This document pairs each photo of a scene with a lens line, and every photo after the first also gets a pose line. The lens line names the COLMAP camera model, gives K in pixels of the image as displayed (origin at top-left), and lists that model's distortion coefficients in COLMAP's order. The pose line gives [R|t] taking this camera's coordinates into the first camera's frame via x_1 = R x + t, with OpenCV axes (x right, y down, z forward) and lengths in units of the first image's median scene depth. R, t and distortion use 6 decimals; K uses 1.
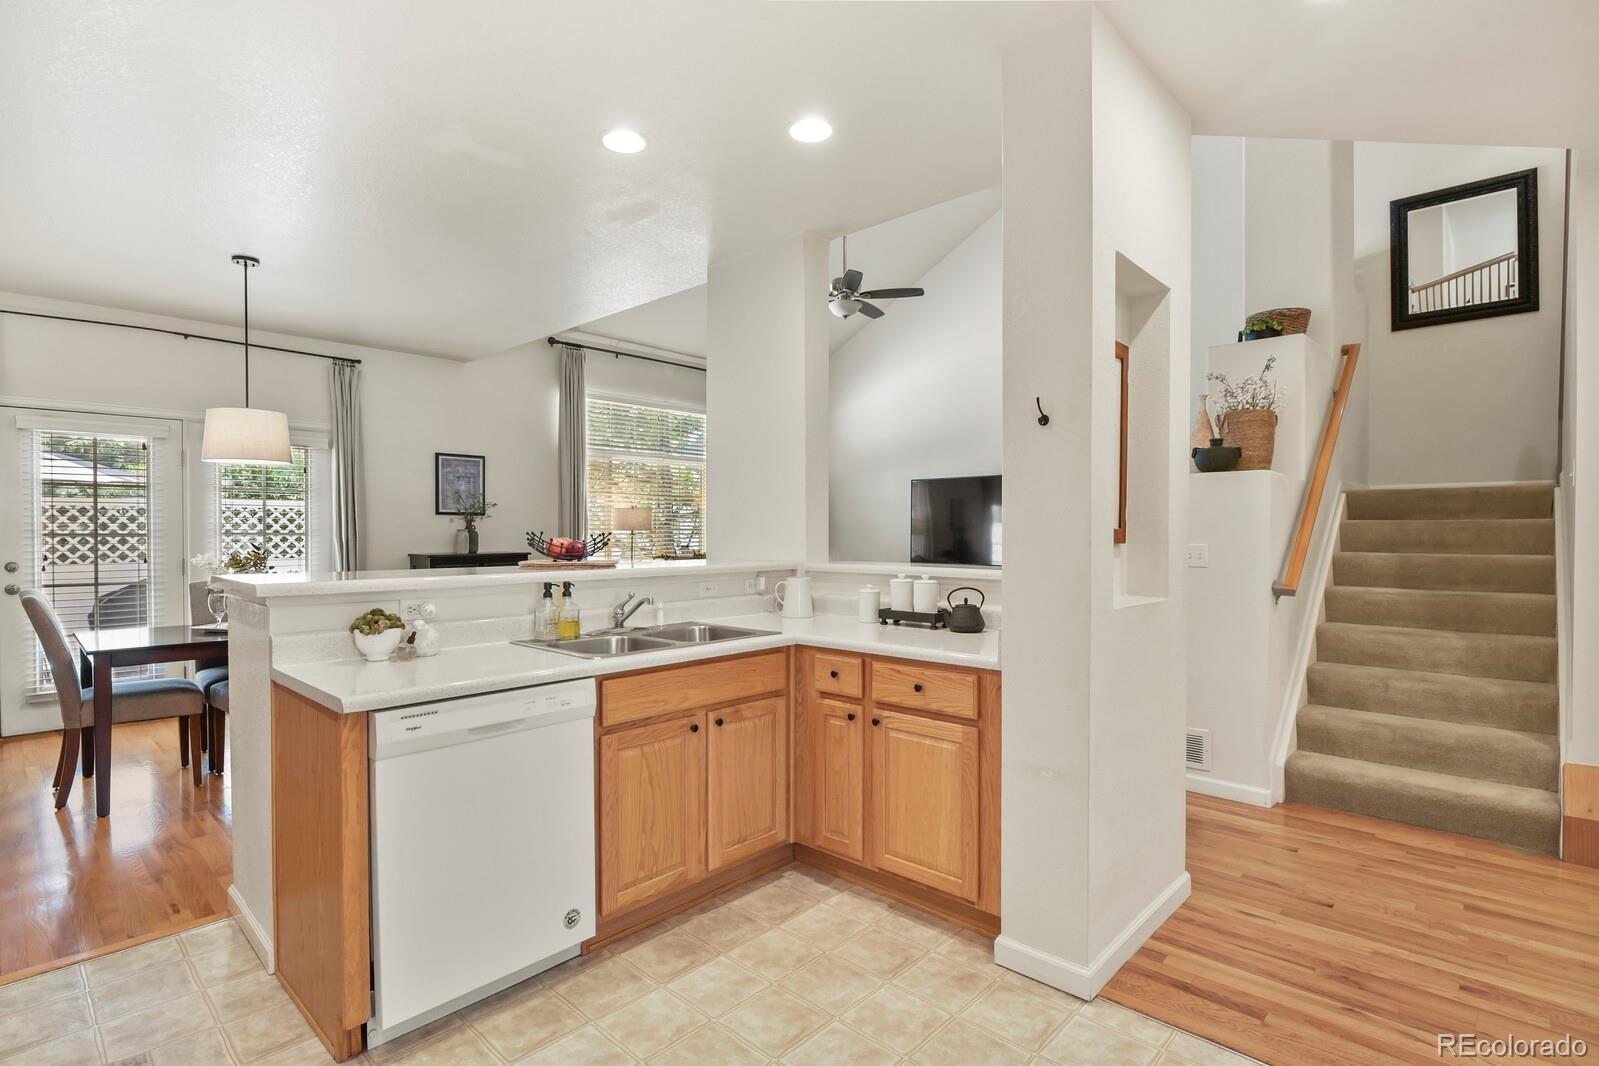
lens RADIAL K [[778.6, 0, 801.6], [0, 778.6, 536.0], [0, 0, 1]] dist [-0.009537, -0.005654]
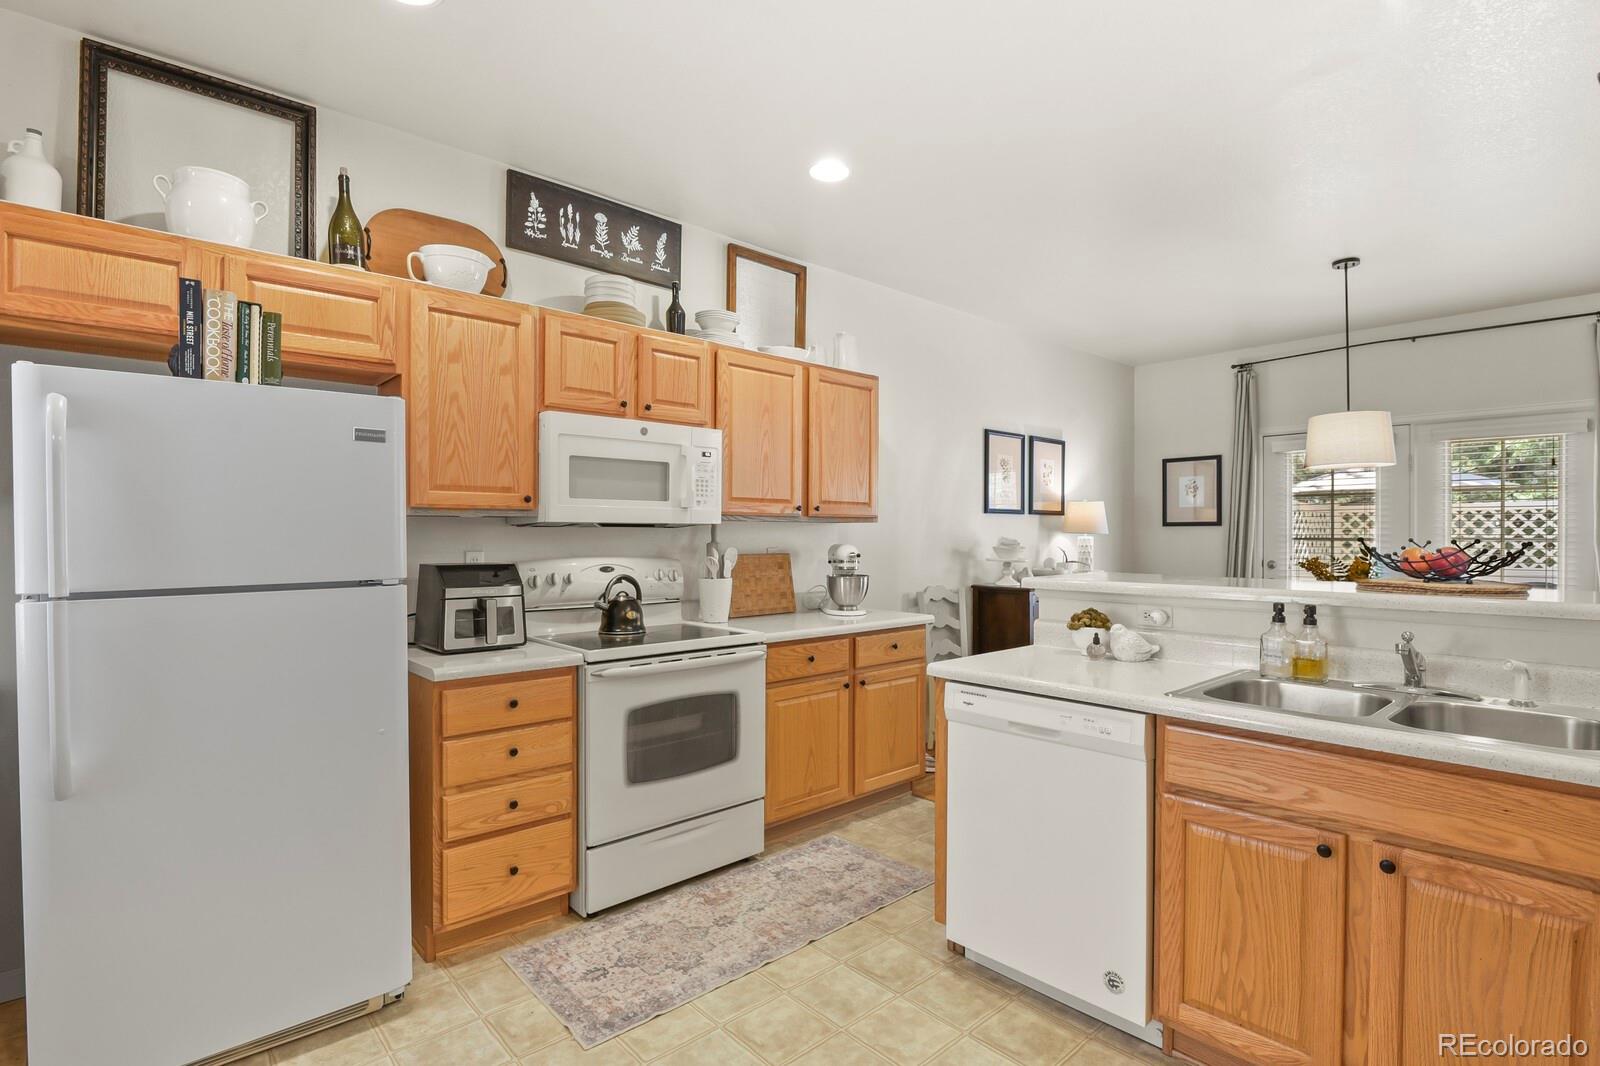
lens RADIAL K [[779.1, 0, 807.2], [0, 779.1, 539.0], [0, 0, 1]] dist [-0.009537, -0.005654]
pose [[-0.085980, 0.005860, -0.996280, 0.322553], [-0.006865, 0.999955, 0.006474, -0.004141], [0.996273, 0.007396, -0.085936, 0.392846]]
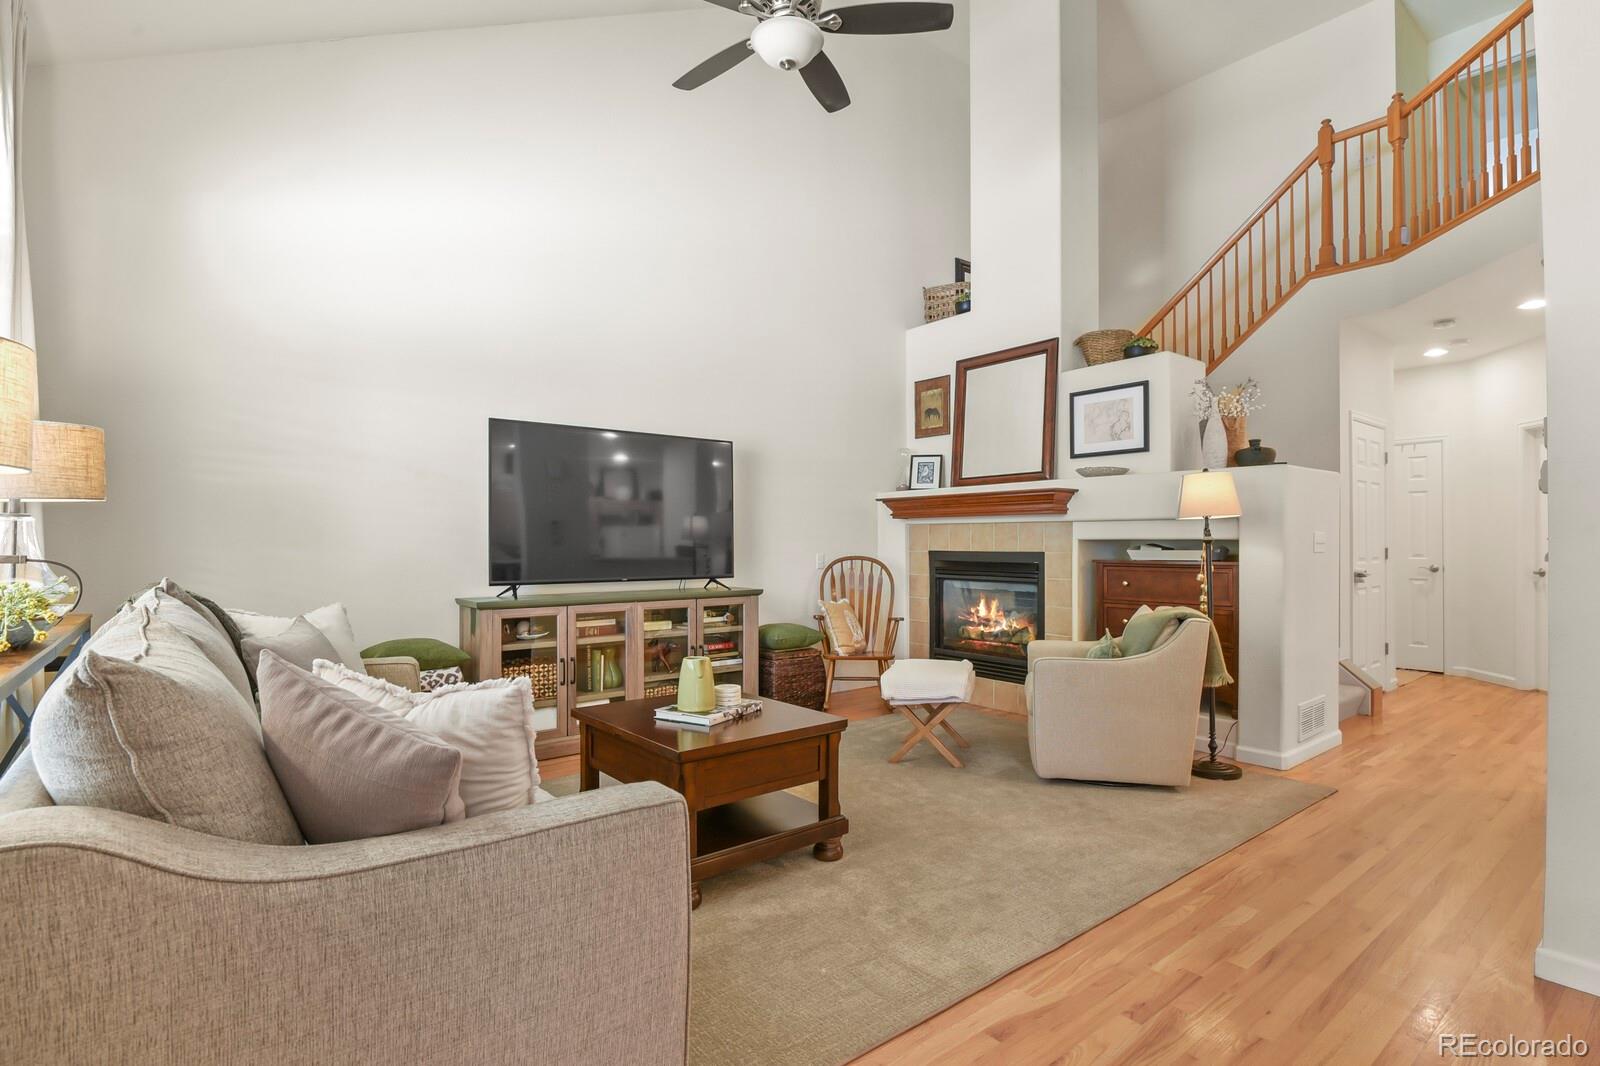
lens RADIAL K [[779.1, 0, 793.9], [0, 779.1, 538.8], [0, 0, 1]] dist [-0.009537, -0.005654]
pose [[0.144407, 0.004231, 0.989509, -0.653995], [0.006845, 0.999963, -0.005274, 0.018984], [-0.989495, 0.007534, 0.144372, 1.453630]]
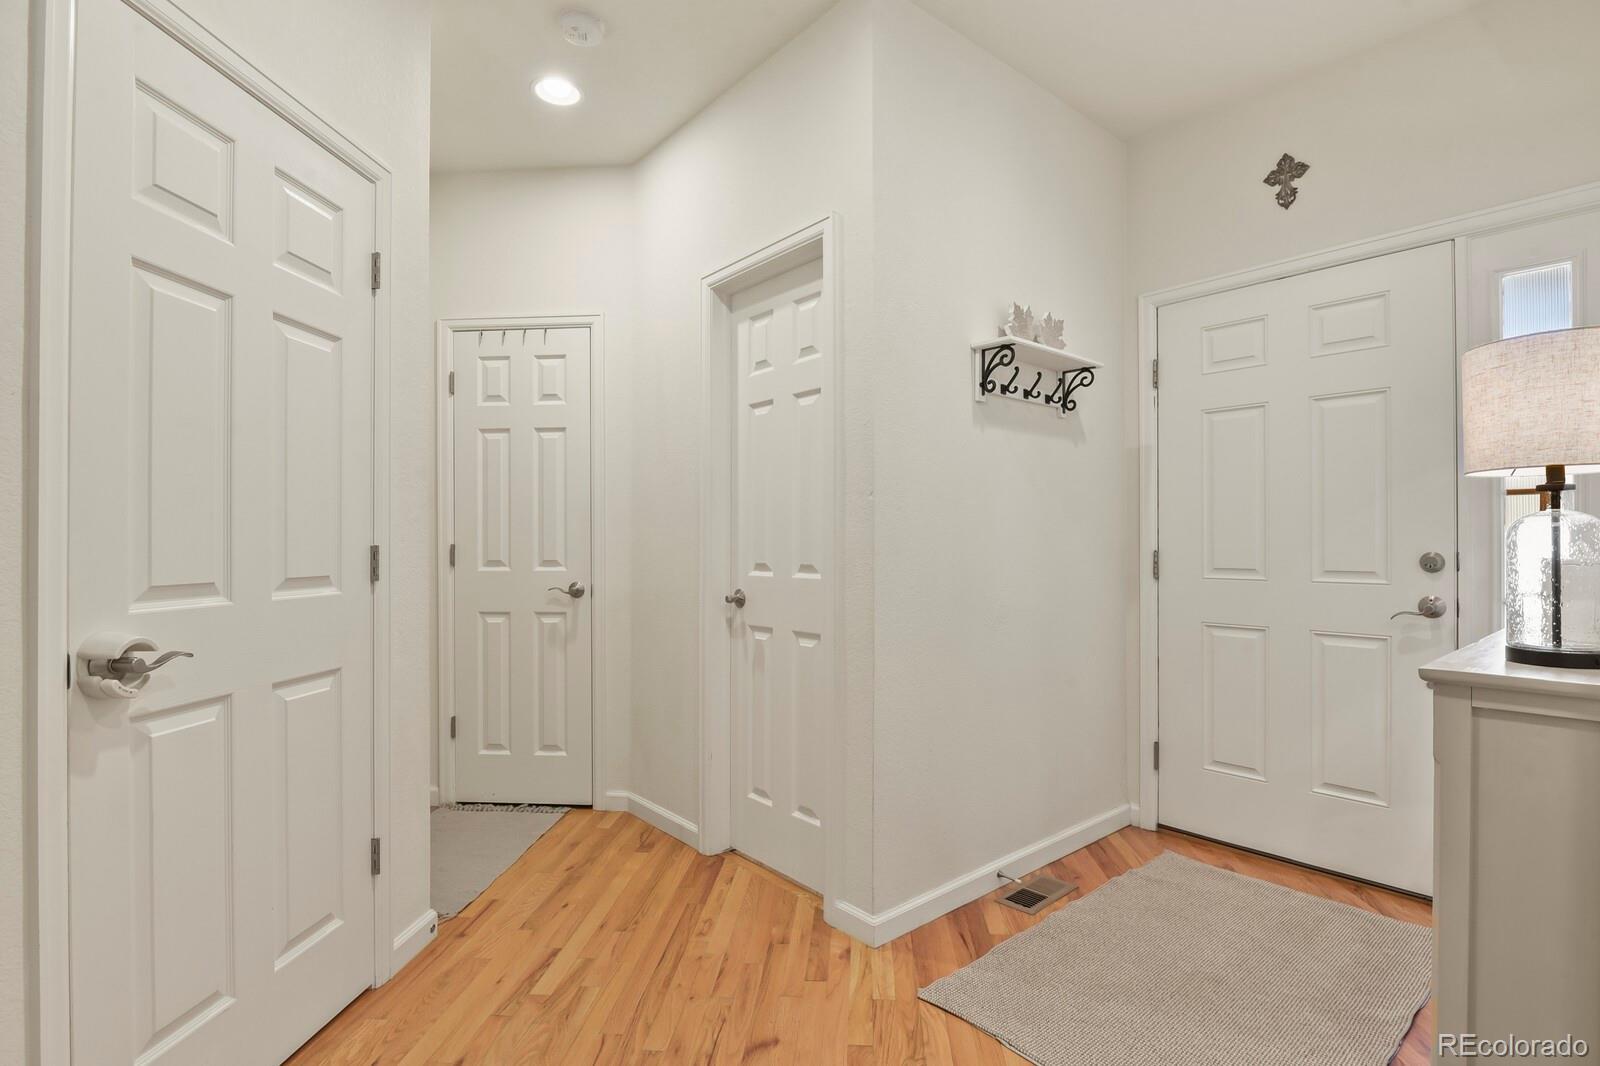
lens RADIAL K [[779.1, 0, 801.7], [0, 779.1, 546.3], [0, 0, 1]] dist [-0.009537, -0.005654]
pose [[-0.624762, -0.000584, 0.780815, 0.397424], [0.004862, 0.999977, 0.004639, 0.035063], [-0.780800, 0.006694, -0.624745, 0.664733]]
